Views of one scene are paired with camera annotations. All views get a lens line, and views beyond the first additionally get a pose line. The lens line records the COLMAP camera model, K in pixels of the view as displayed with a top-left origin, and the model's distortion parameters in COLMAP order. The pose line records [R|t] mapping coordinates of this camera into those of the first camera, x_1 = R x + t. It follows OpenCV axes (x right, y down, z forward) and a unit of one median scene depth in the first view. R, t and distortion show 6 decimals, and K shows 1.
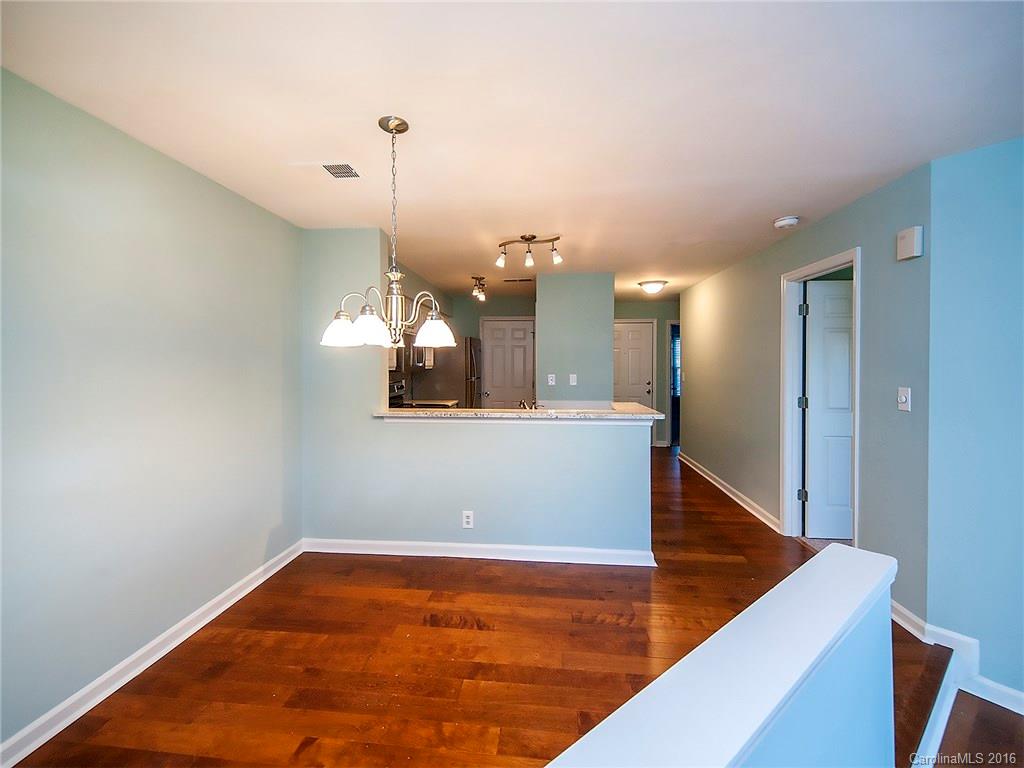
lens RADIAL K [[432.6, 0, 508.7], [0, 432.6, 365.9], [0, 0, 1]] dist [0.000635, -0.000235]
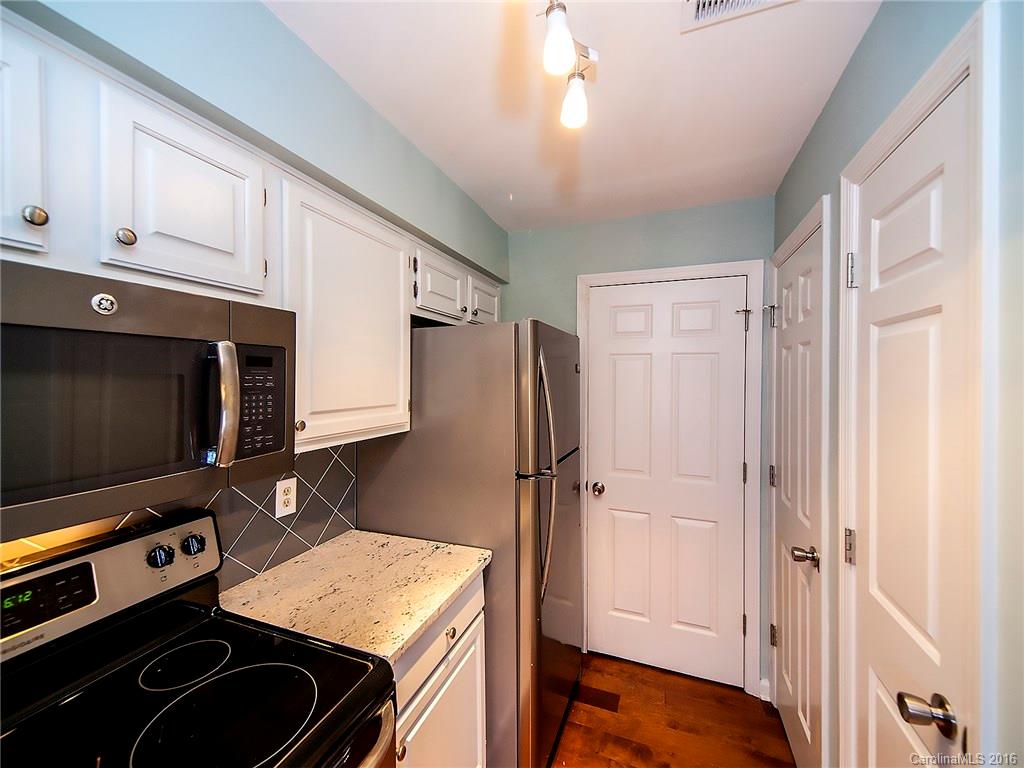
lens RADIAL K [[415.4, 0, 506.6], [0, 415.4, 379.5], [0, 0, 1]] dist [0.029265, -0.012582]
pose [[0.965839, 0.004453, -0.259103, -0.081543], [-0.004031, 0.999990, 0.002160, -0.065894], [0.259110, -0.001041, 0.965847, 1.627407]]
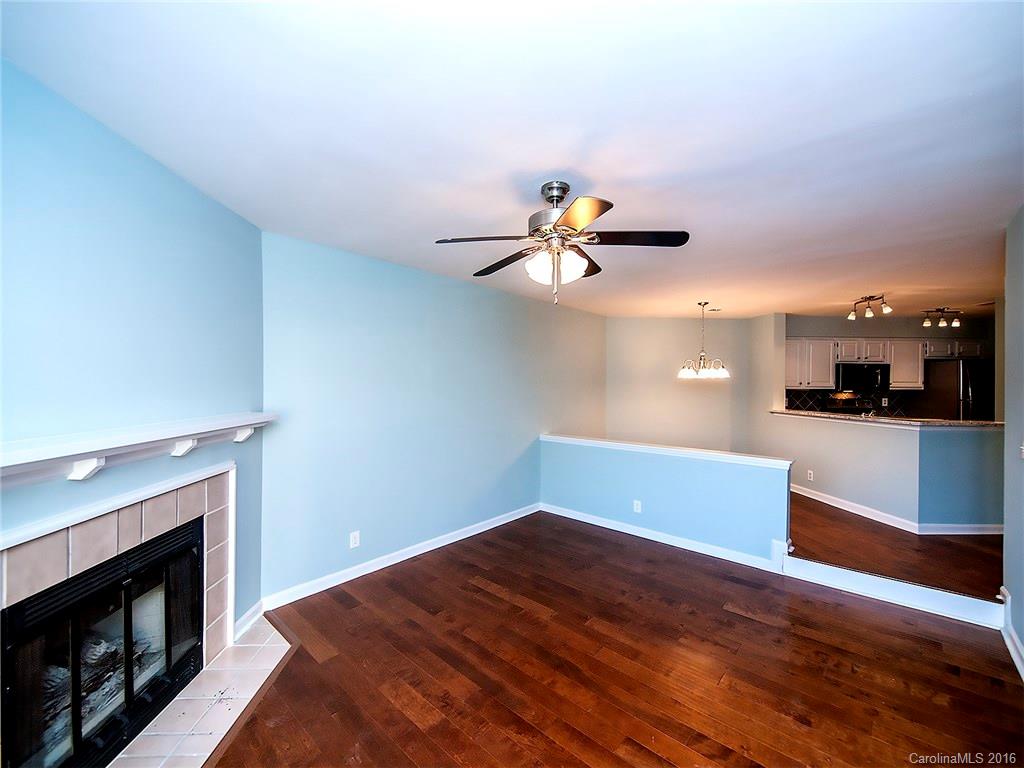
lens RADIAL K [[415.4, 0, 506.6], [0, 415.4, 379.5], [0, 0, 1]] dist [0.029265, -0.012582]
pose [[0.163100, -0.004441, -0.986600, 1.606579], [-0.013105, 0.999892, -0.006667, 0.003637], [0.986522, 0.014017, 0.163024, -0.547928]]
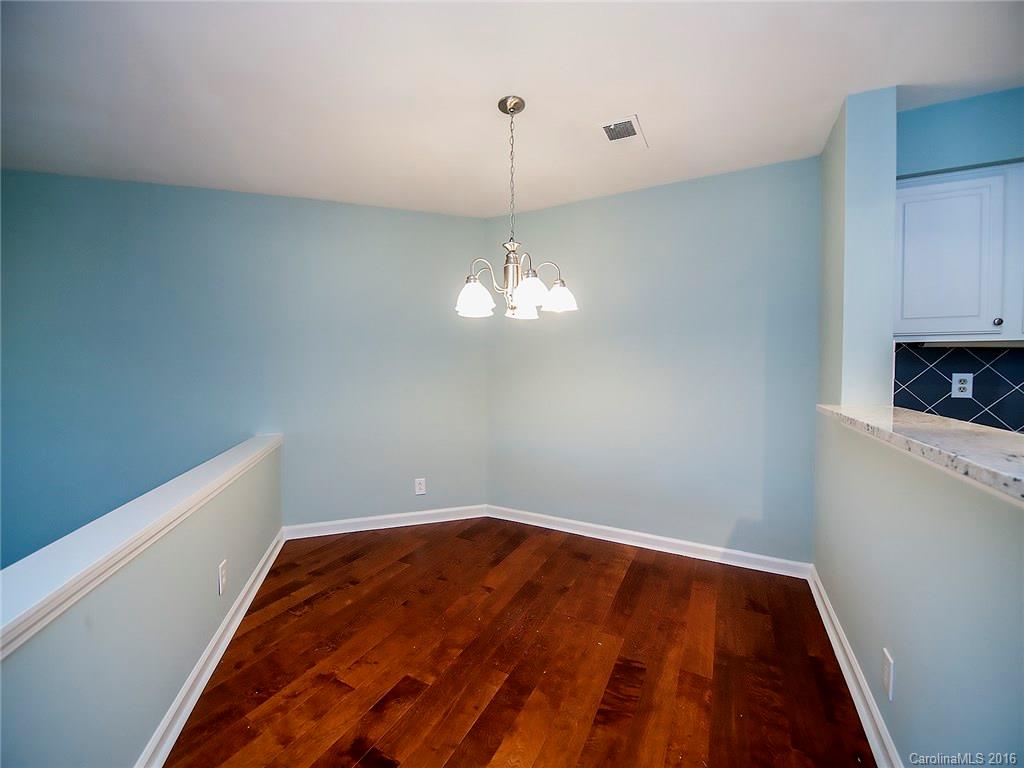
lens RADIAL K [[415.3, 0, 503.5], [0, 415.3, 383.9], [0, 0, 1]] dist [0.000189, -0.009032]
pose [[-0.373221, 0.034946, -0.927084, 0.492783], [-0.002390, 0.999251, 0.038628, 0.067182], [0.927739, 0.016632, -0.372858, 0.950658]]
